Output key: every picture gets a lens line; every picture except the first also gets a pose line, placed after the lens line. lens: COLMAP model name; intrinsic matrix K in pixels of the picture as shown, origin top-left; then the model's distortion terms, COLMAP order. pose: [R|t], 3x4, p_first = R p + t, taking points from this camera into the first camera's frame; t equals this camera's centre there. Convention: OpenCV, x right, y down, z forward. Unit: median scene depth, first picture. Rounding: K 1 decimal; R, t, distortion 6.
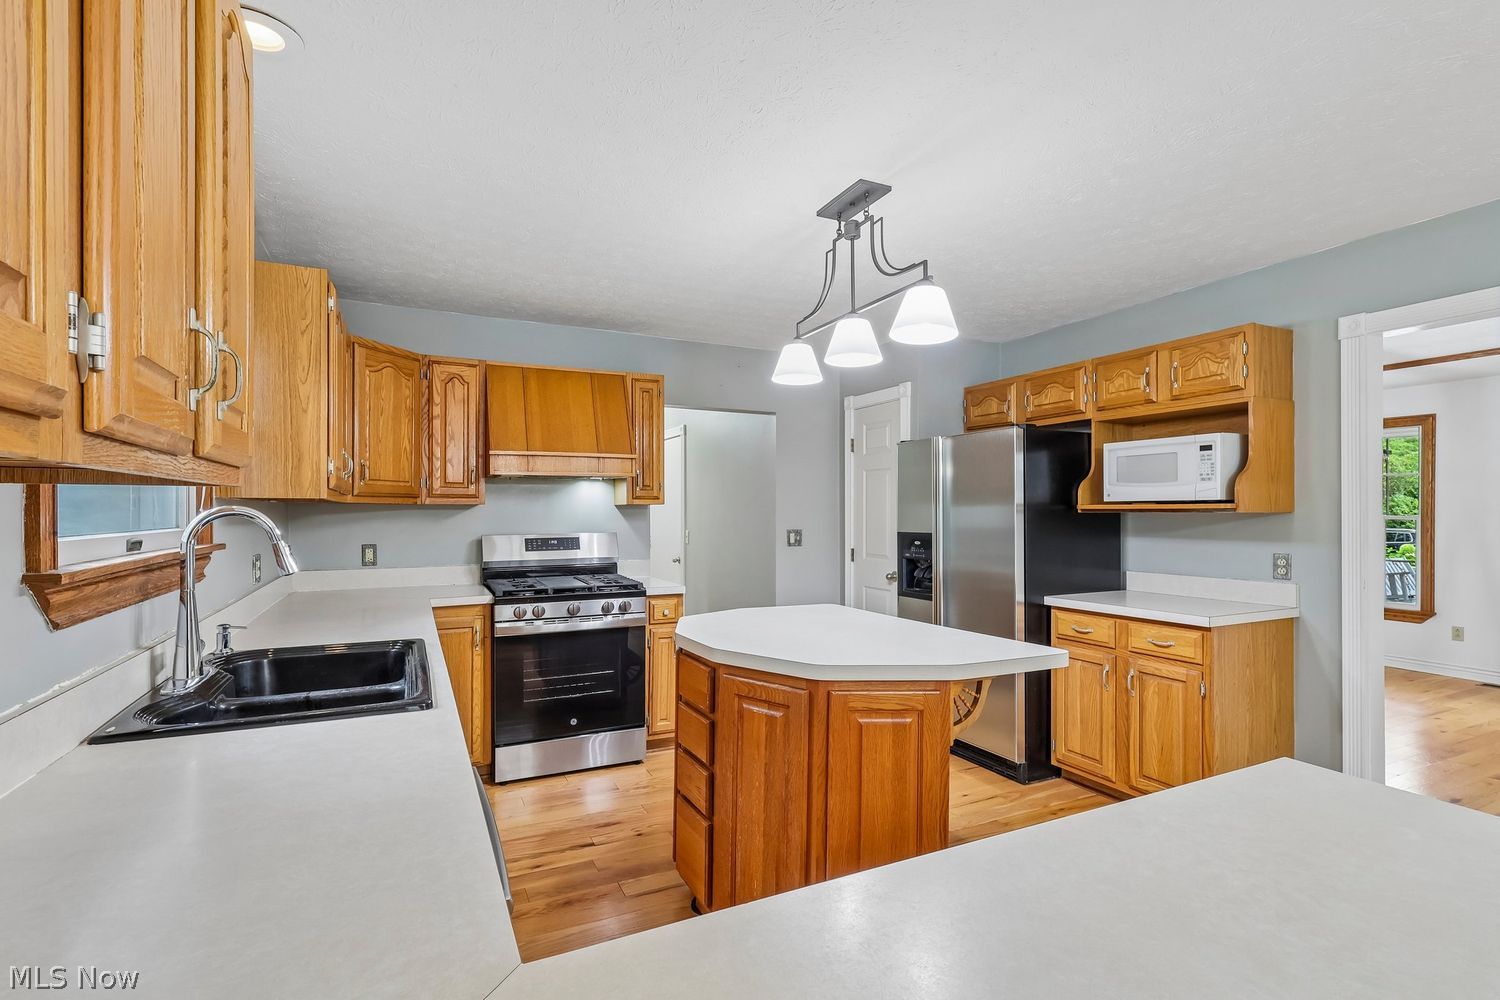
lens RADIAL K [[699.6, 0, 743.5], [0, 699.6, 518.4], [0, 0, 1]] dist [-0.001630, -0.000966]
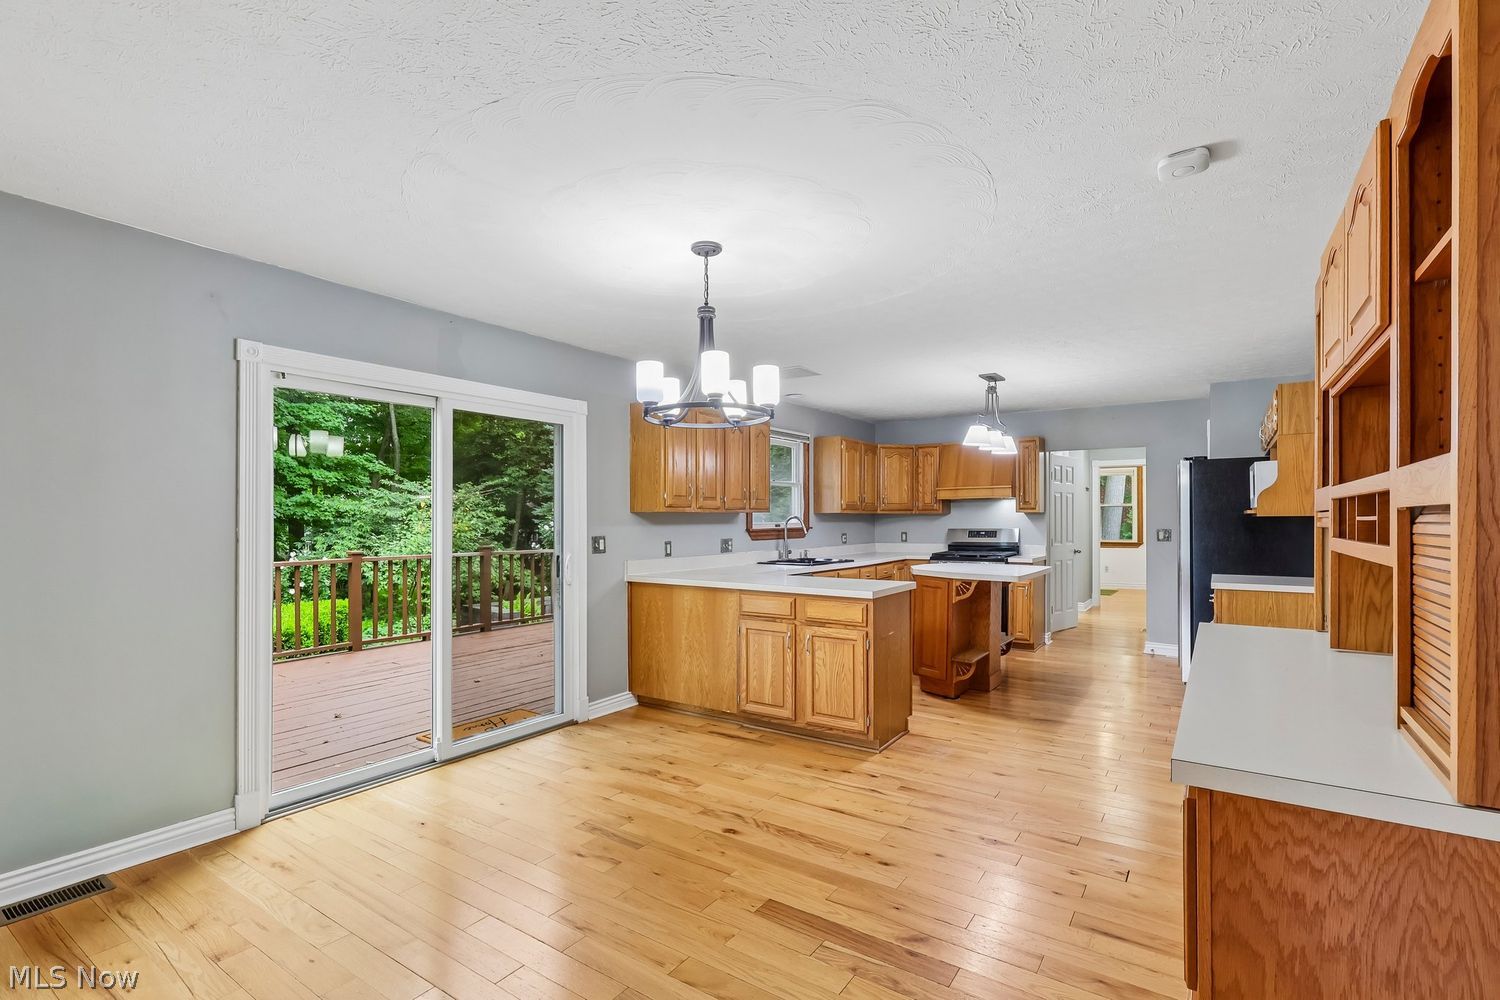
lens RADIAL K [[699.6, 0, 739.7], [0, 699.6, 518.0], [0, 0, 1]] dist [-0.001630, -0.000966]
pose [[0.495687, -0.001460, -0.868500, 1.160384], [-0.004294, 0.999982, -0.004131, 0.004776], [0.868491, 0.005777, 0.495671, -0.554668]]
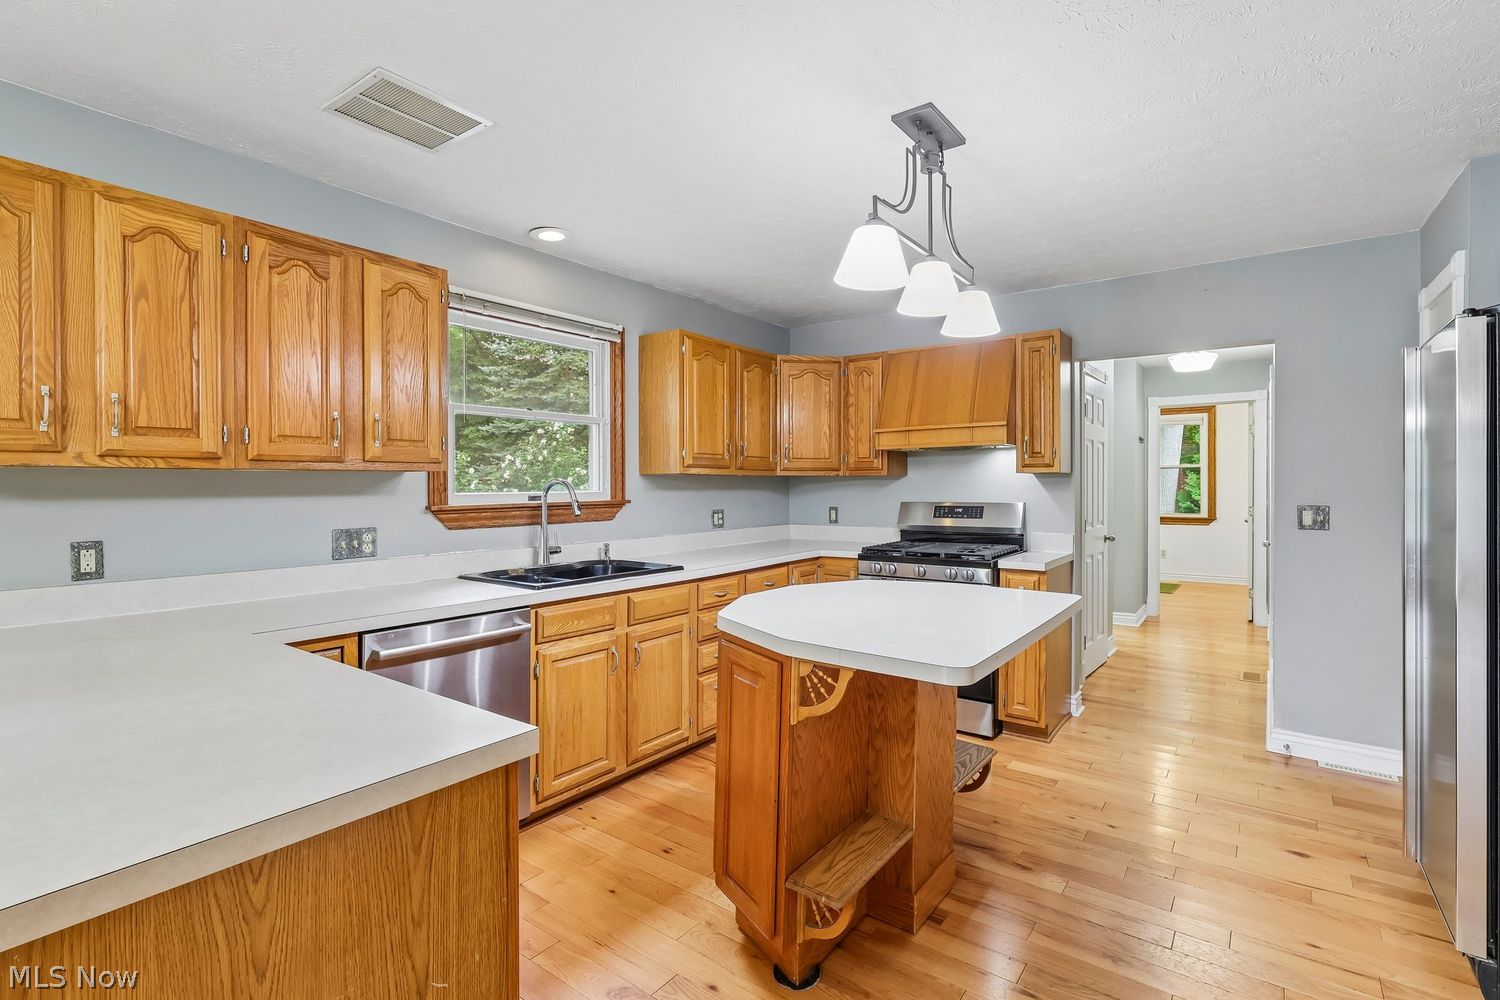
lens RADIAL K [[699.6, 0, 742.5], [0, 699.6, 489.7], [0, 0, 1]] dist [-0.001630, -0.000966]
pose [[0.461348, 0.005556, -0.887202, 0.572277], [-0.004290, 0.999983, 0.004032, 0.000555], [0.887209, 0.001946, 0.461364, 0.256715]]
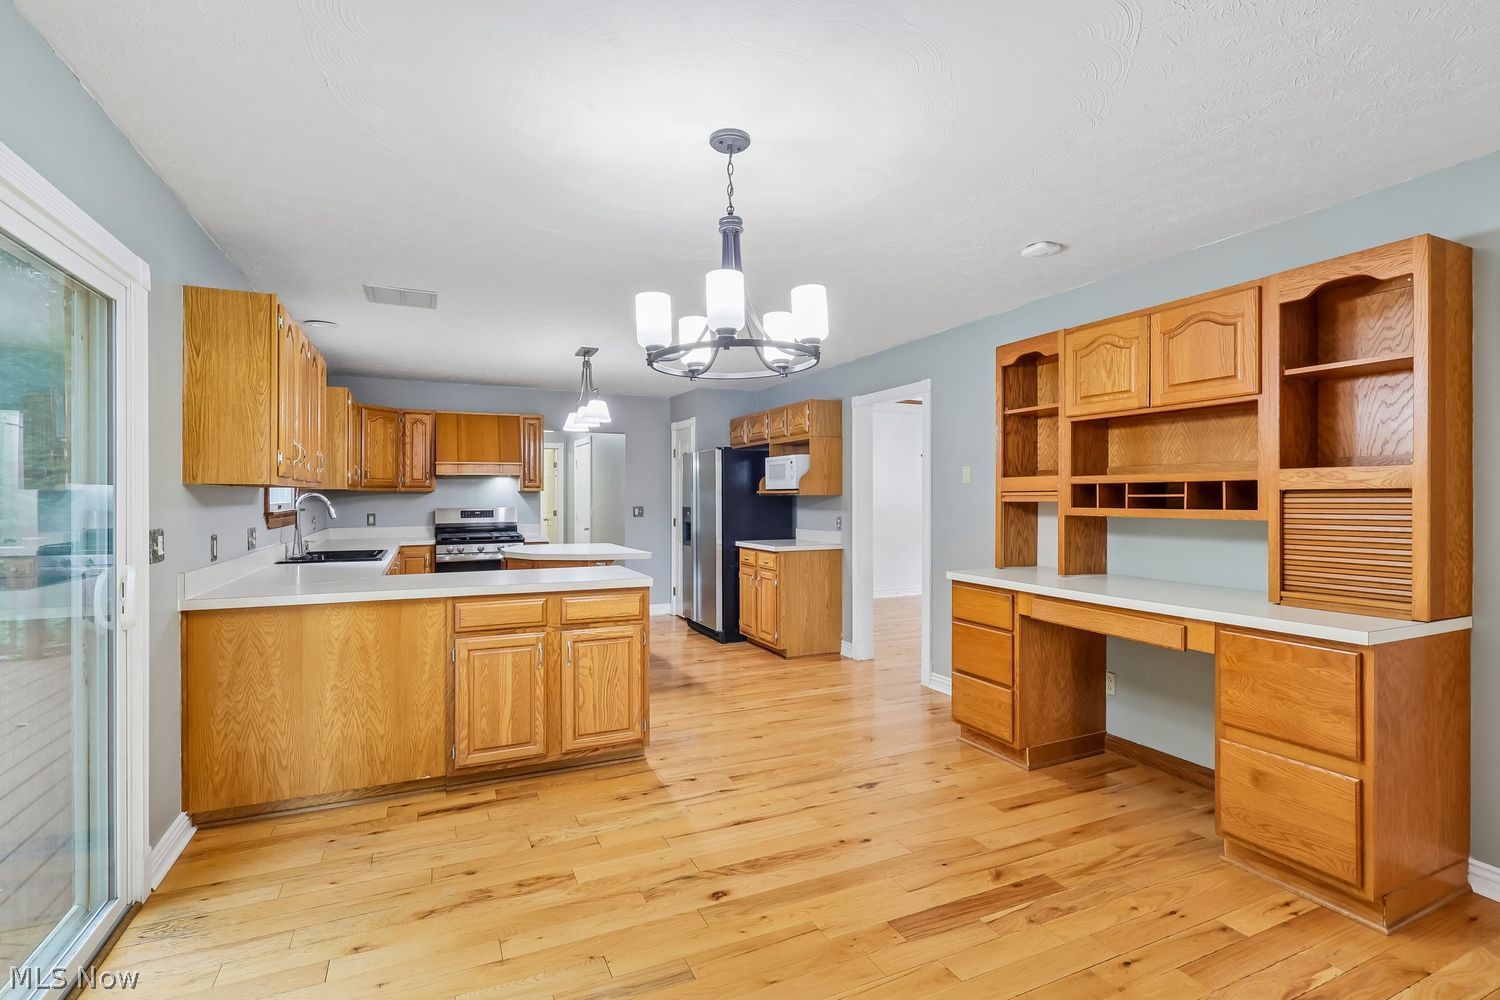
lens RADIAL K [[699.6, 0, 747.3], [0, 699.6, 496.9], [0, 0, 1]] dist [-0.001630, -0.000966]
pose [[0.999795, -0.001165, -0.020224, 0.480631], [0.001023, 0.999975, -0.007055, 0.008440], [0.020232, 0.007033, 0.999771, -0.798150]]
